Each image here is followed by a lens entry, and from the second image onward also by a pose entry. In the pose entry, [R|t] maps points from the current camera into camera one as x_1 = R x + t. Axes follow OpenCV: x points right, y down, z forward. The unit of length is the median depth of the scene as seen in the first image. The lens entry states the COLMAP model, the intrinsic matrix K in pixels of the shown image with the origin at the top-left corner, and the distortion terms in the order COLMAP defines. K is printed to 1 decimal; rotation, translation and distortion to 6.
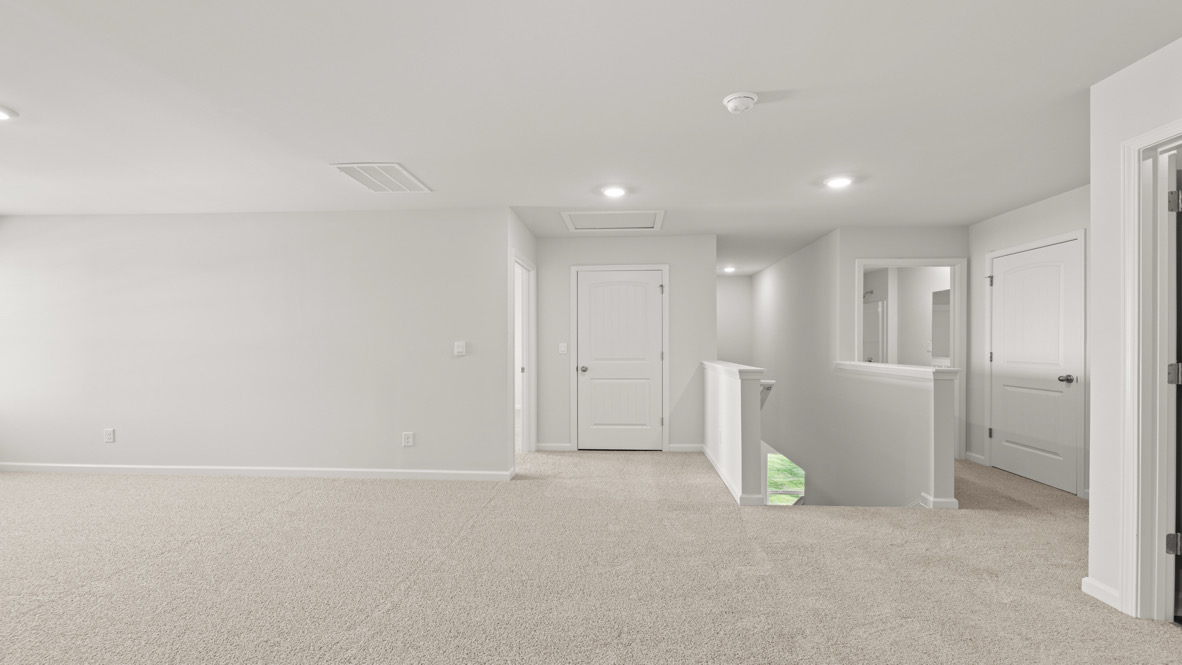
lens RADIAL K [[512.2, 0, 589.6], [0, 512.2, 340.8], [0, 0, 1]] dist [-0.001631, -0.000134]
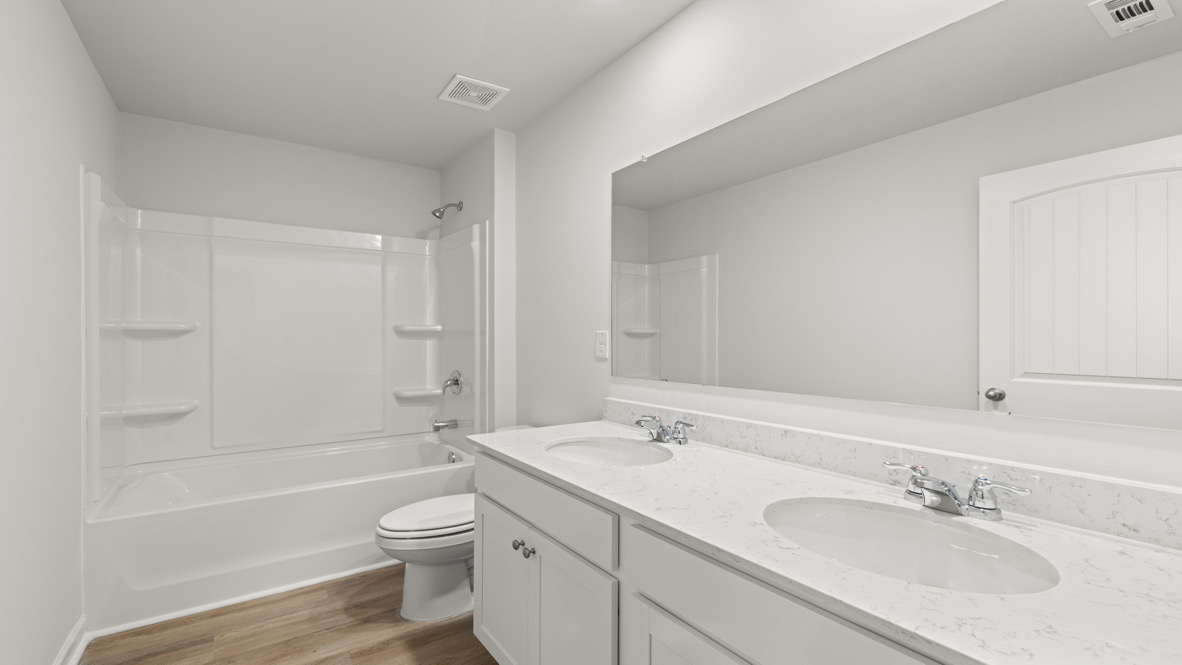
lens RADIAL K [[512.2, 0, 589.6], [0, 512.2, 340.8], [0, 0, 1]] dist [-0.001631, -0.000134]
pose [[0.770260, -0.005375, 0.637707, 0.394908], [0.001676, 0.999978, 0.006404, 0.005762], [-0.637728, -0.003865, 0.770252, 0.663132]]
